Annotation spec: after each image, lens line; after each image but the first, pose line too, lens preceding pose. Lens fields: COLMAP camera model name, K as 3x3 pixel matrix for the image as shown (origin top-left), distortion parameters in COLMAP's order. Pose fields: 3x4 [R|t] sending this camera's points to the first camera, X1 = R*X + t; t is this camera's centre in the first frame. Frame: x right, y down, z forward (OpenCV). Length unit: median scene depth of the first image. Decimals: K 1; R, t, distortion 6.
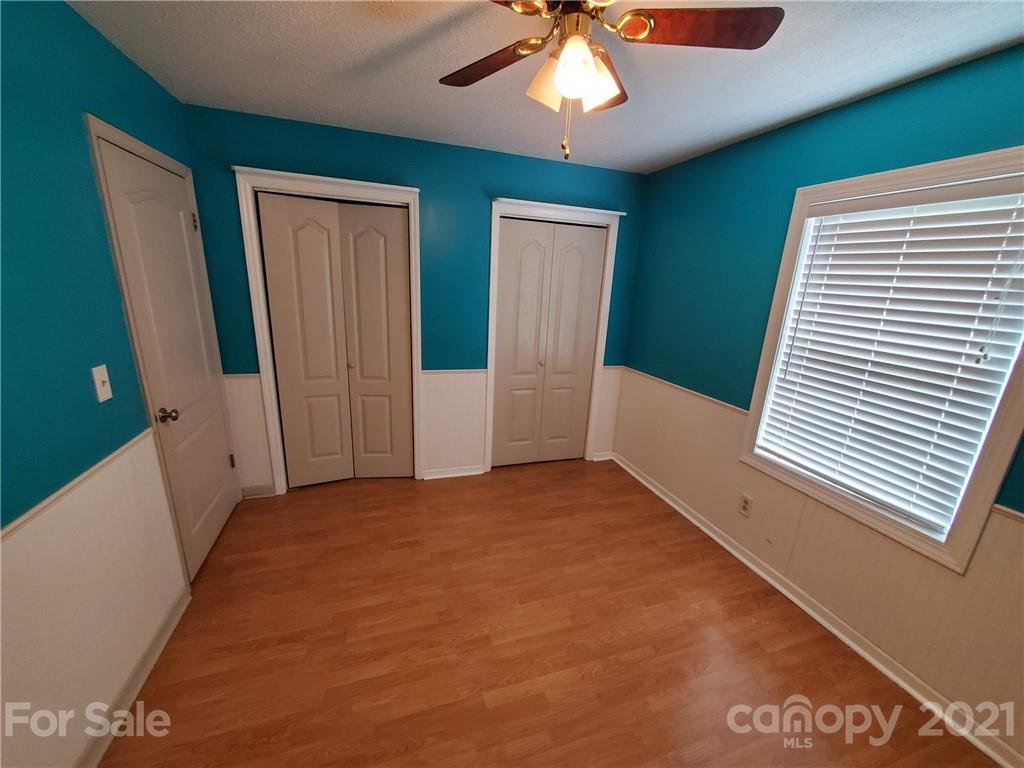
lens RADIAL K [[407.0, 0, 518.5], [0, 407.0, 394.0], [0, 0, 1]] dist [0.000516, -0.000084]
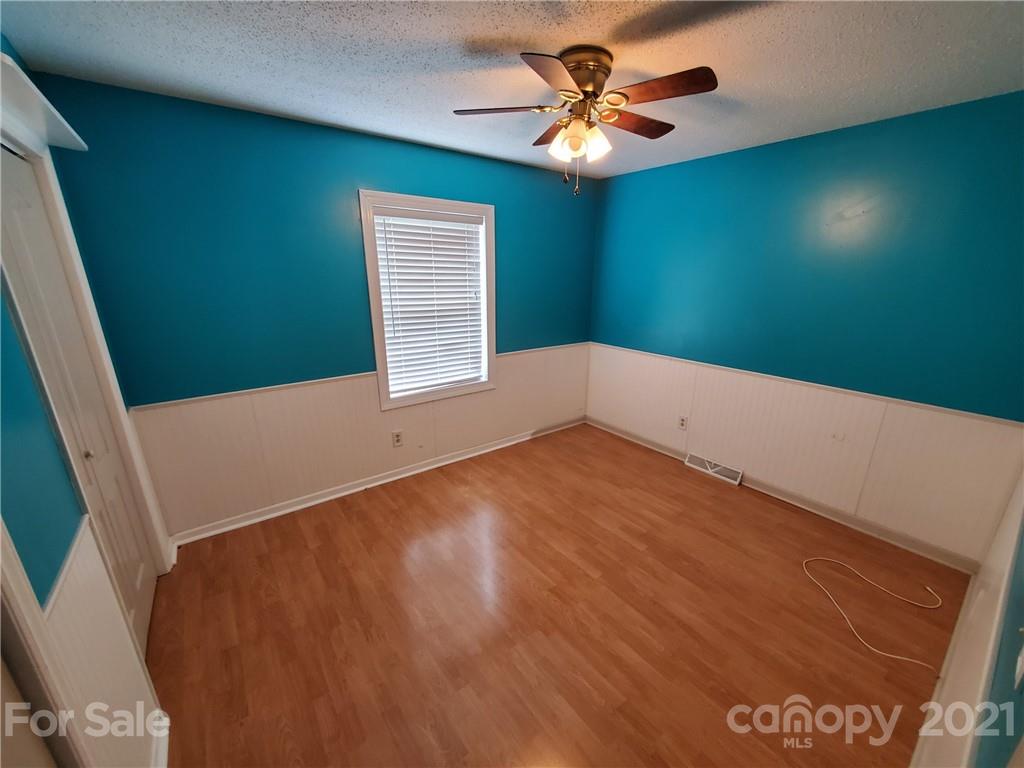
lens RADIAL K [[407.0, 0, 518.5], [0, 407.0, 394.0], [0, 0, 1]] dist [0.000516, -0.000084]
pose [[-0.314999, -0.328486, 0.890434, -0.812217], [0.240269, 0.880034, 0.409647, -0.350965], [-0.918175, 0.342983, -0.198285, 1.024172]]
